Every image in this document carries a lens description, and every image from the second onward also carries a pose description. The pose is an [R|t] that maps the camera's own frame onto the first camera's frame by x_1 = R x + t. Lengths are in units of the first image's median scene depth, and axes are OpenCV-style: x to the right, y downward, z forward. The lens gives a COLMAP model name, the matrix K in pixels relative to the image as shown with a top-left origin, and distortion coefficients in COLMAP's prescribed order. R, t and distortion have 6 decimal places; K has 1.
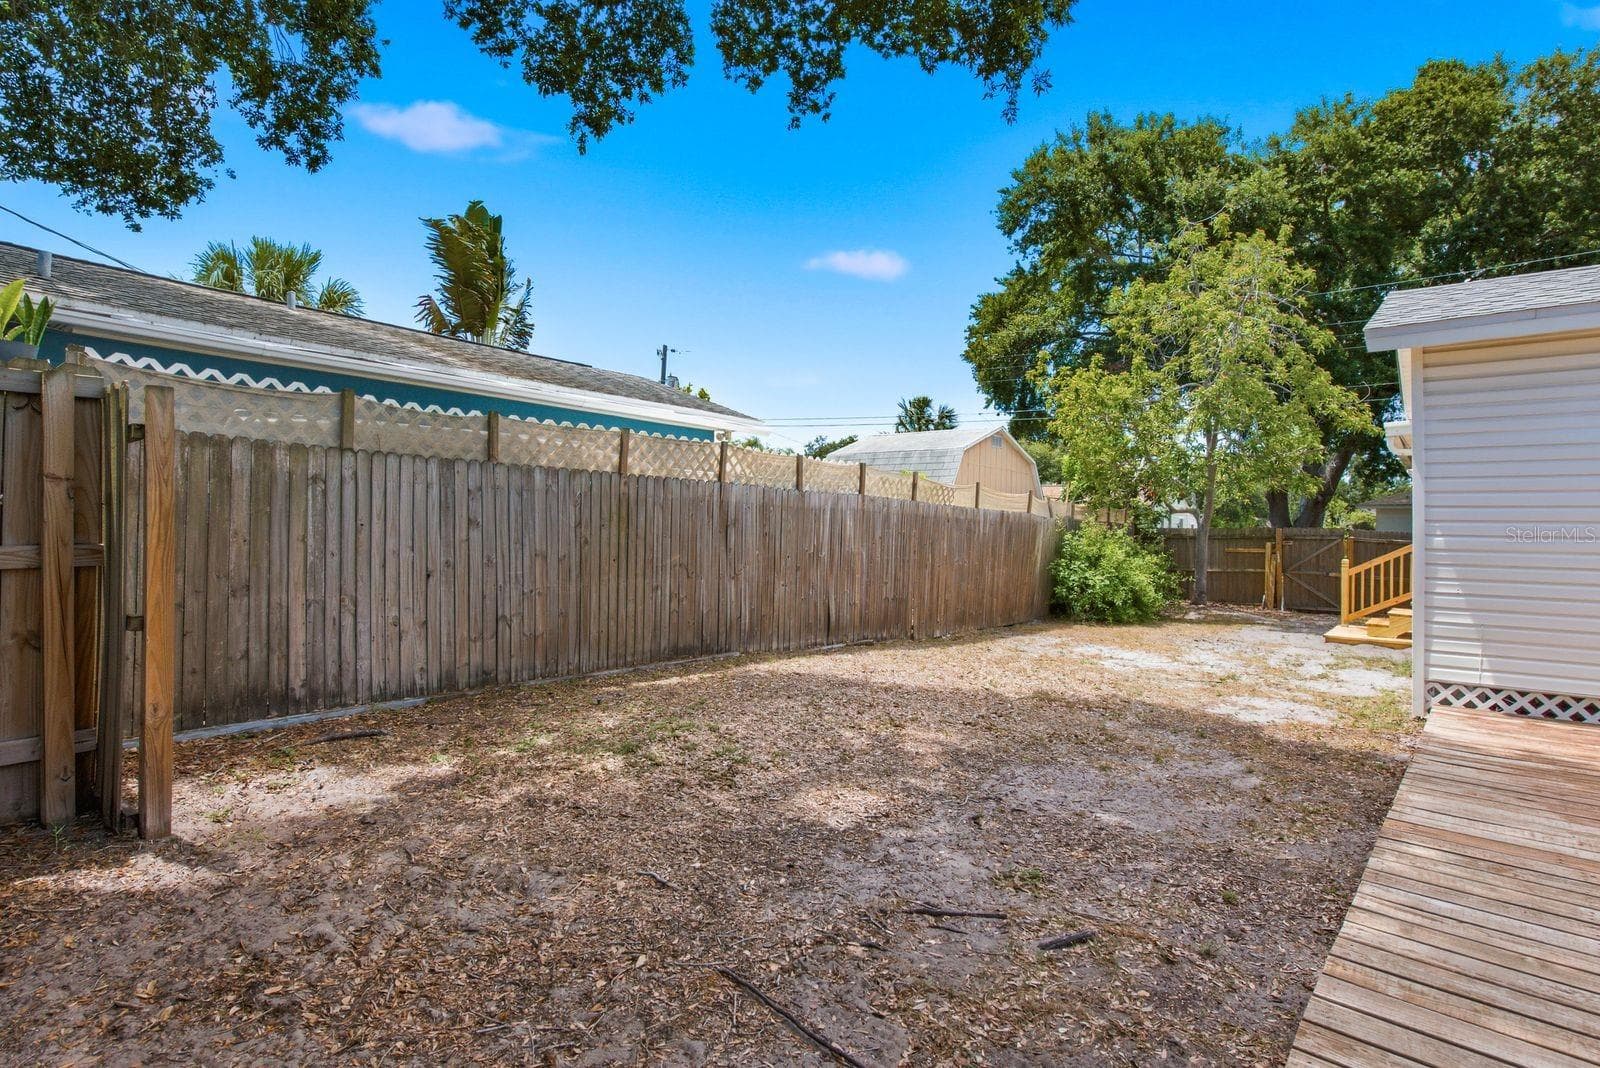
lens RADIAL K [[824.1, 0, 800.0], [0, 824.1, 534.0], [0, 0, 1]] dist [0.000124, -0.000349]
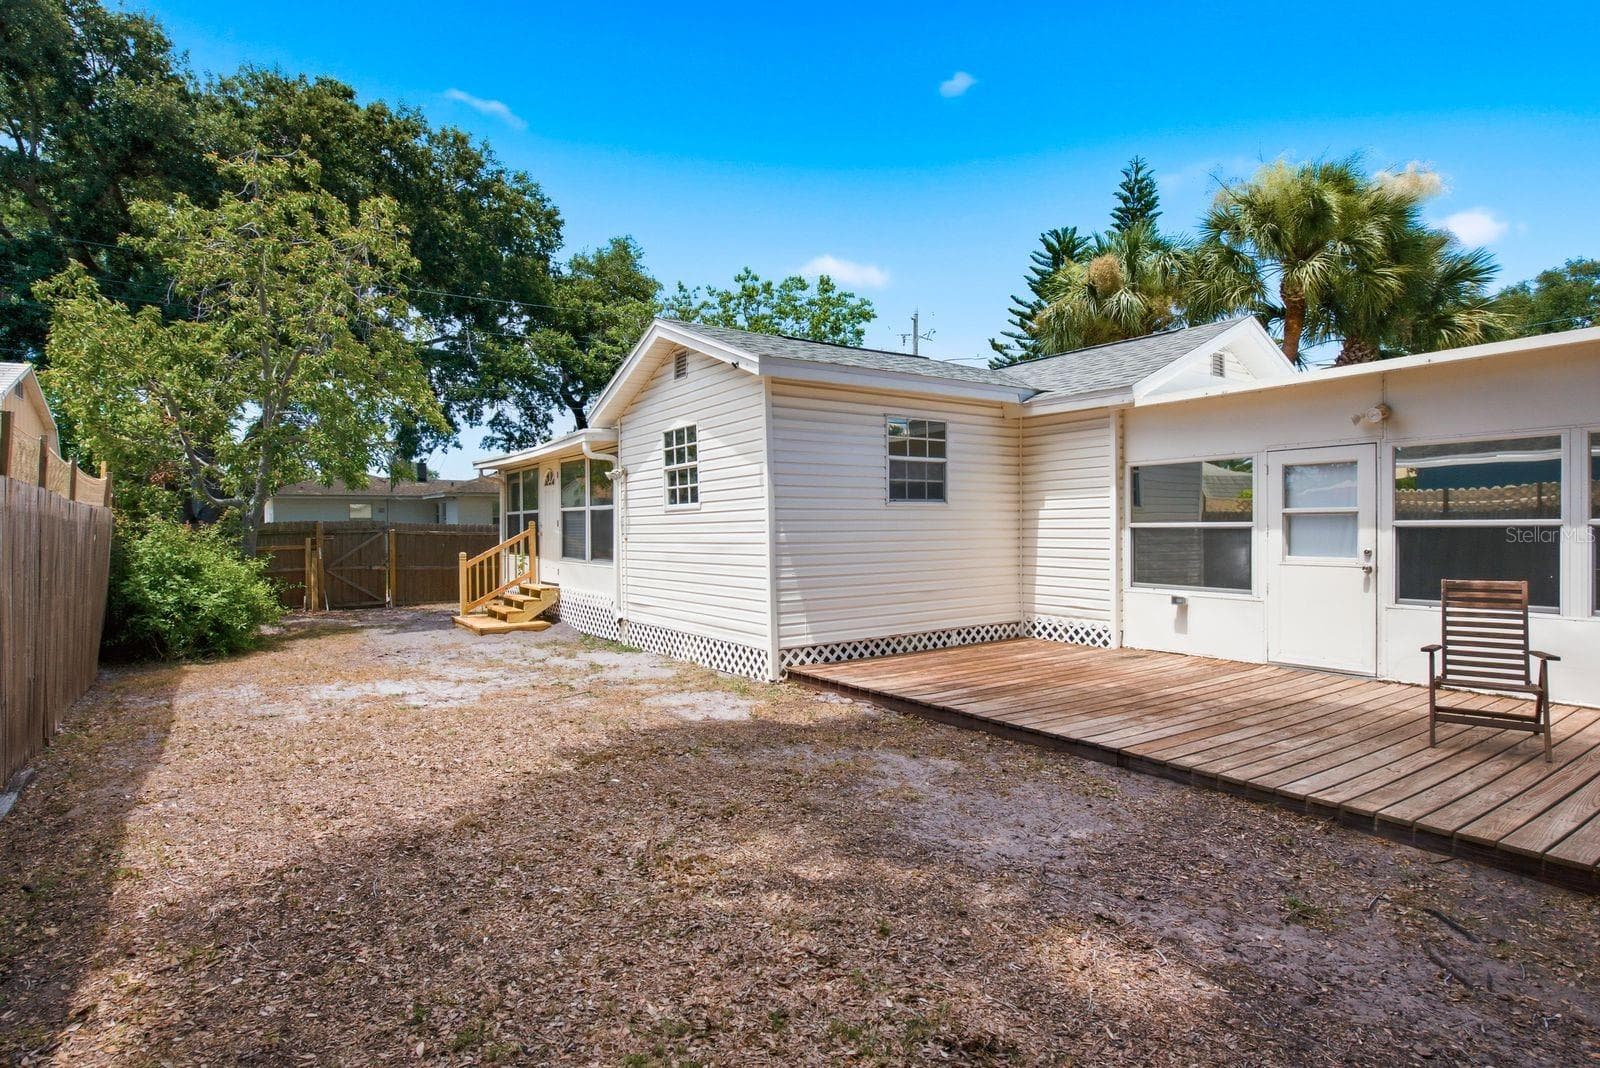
lens RADIAL K [[801.4, 0, 800.0], [0, 801.4, 534.0], [0, 0, 1]] dist [0.000888, -0.000226]
pose [[0.265842, -0.032099, 0.963482, -0.576501], [0.015777, 0.999457, 0.028945, -0.044644], [-0.963887, 0.007506, 0.266204, 0.977812]]
